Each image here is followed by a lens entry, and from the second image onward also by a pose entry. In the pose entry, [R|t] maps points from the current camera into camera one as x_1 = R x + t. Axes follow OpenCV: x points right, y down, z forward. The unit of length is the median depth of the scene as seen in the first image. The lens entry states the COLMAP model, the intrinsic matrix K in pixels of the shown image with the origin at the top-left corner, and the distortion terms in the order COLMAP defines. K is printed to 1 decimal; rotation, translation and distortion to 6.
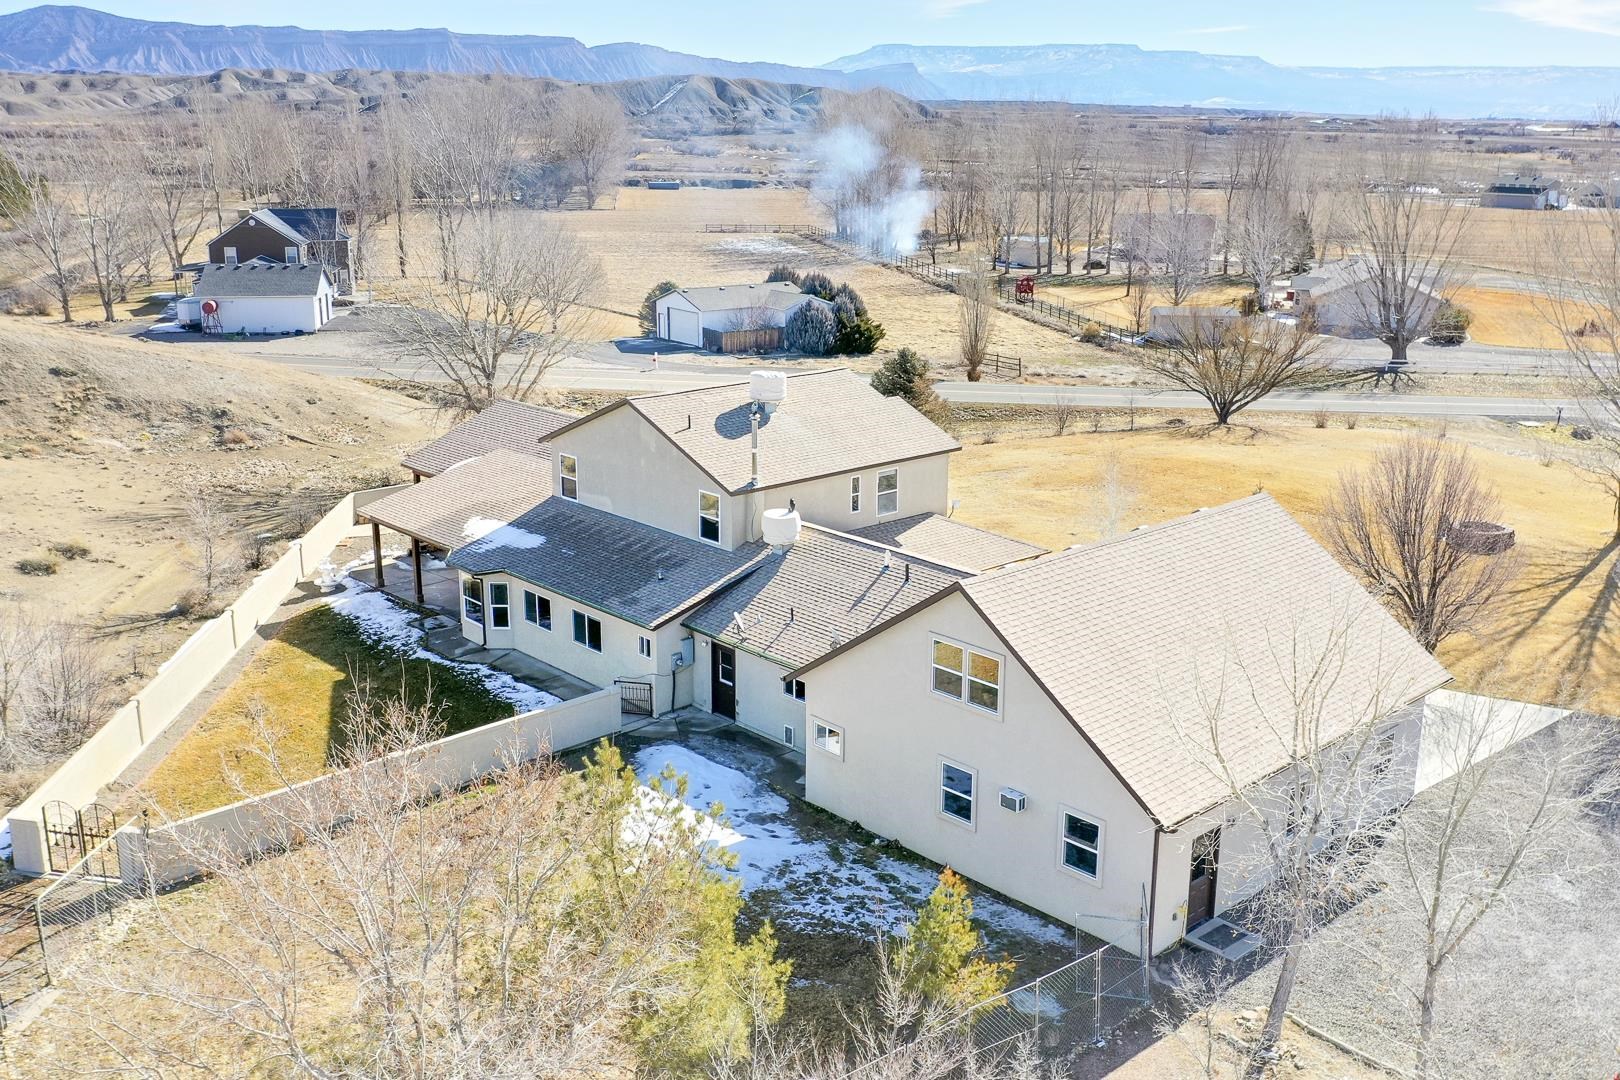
lens RADIAL K [[1532.6, 0, 833.7], [0, 1532.6, 523.9], [0, 0, 1]] dist [0.003331, 0.000000]
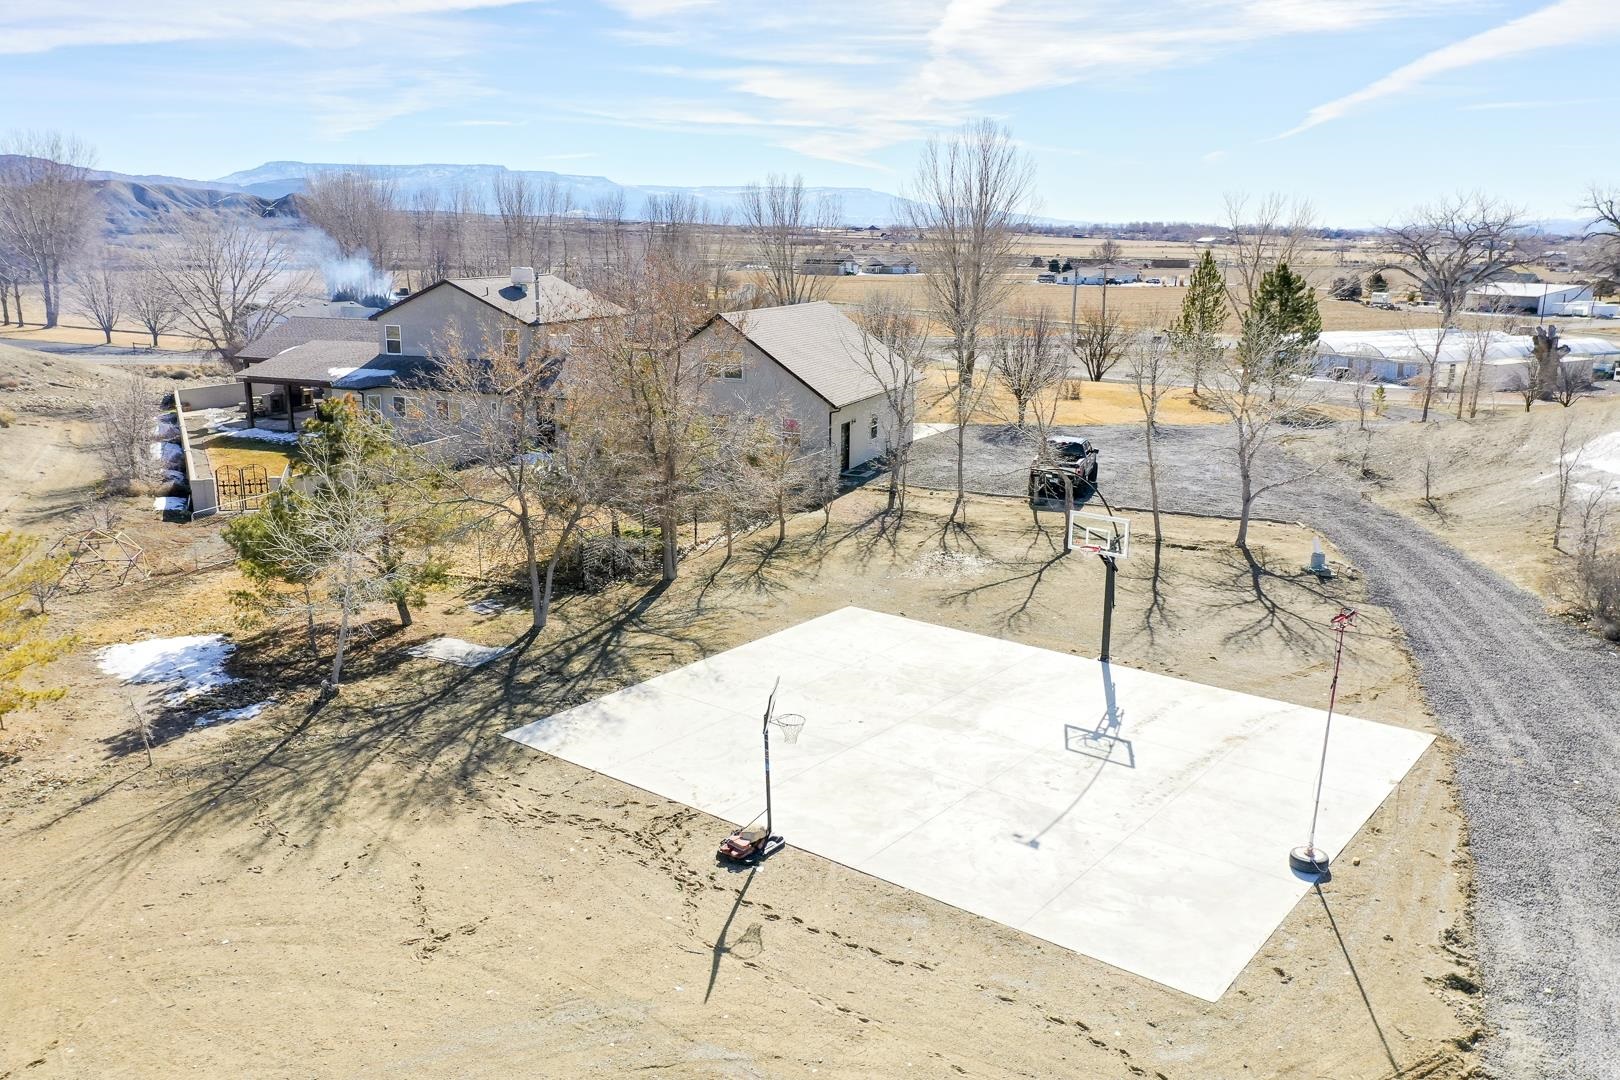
lens RADIAL K [[1283.1, 0, 809.6], [0, 1283.1, 528.3], [0, 0, 1]] dist [0.004154, -0.005145]
pose [[0.916306, -0.093707, 0.389362, -0.121334], [0.104563, 0.994496, -0.006730, 0.084025], [-0.386589, 0.046879, 0.921060, -0.146335]]
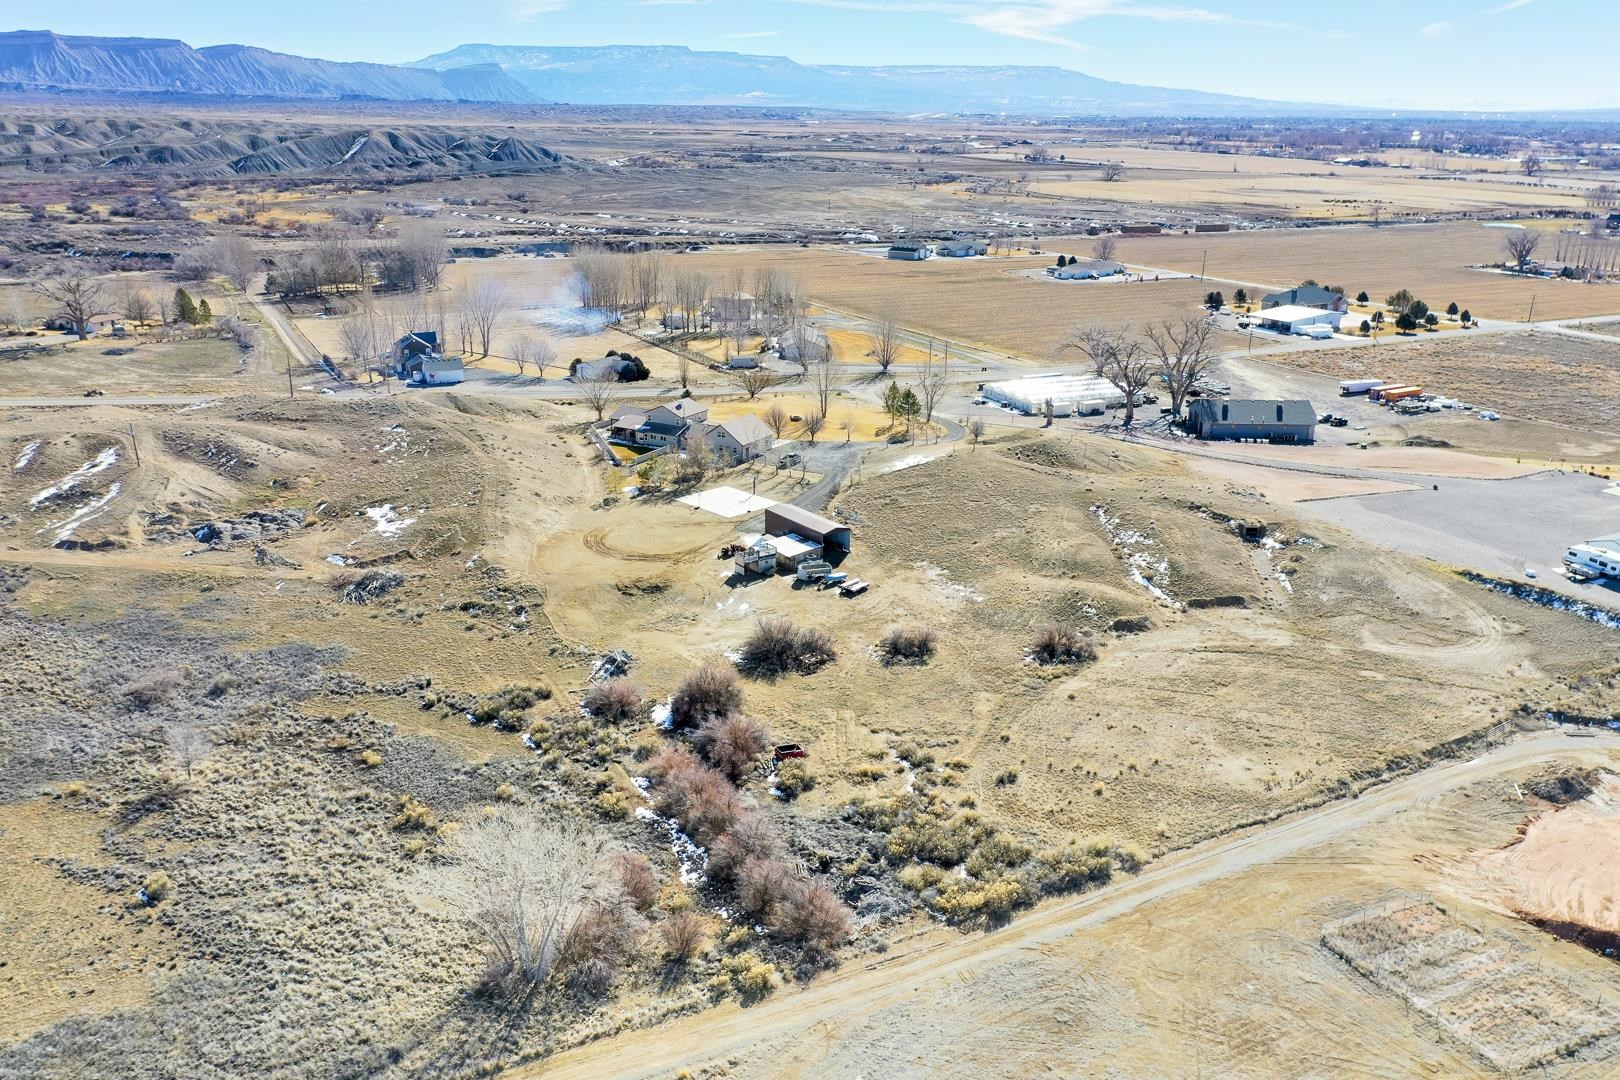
lens RADIAL K [[1283.1, 0, 810.4], [0, 1283.1, 539.9], [0, 0, 1]] dist [0.004154, -0.005145]
pose [[0.962043, -0.090290, 0.257530, -0.369923], [0.072860, 0.994407, 0.076460, 0.044977], [-0.262993, -0.054794, 0.963241, -1.698979]]
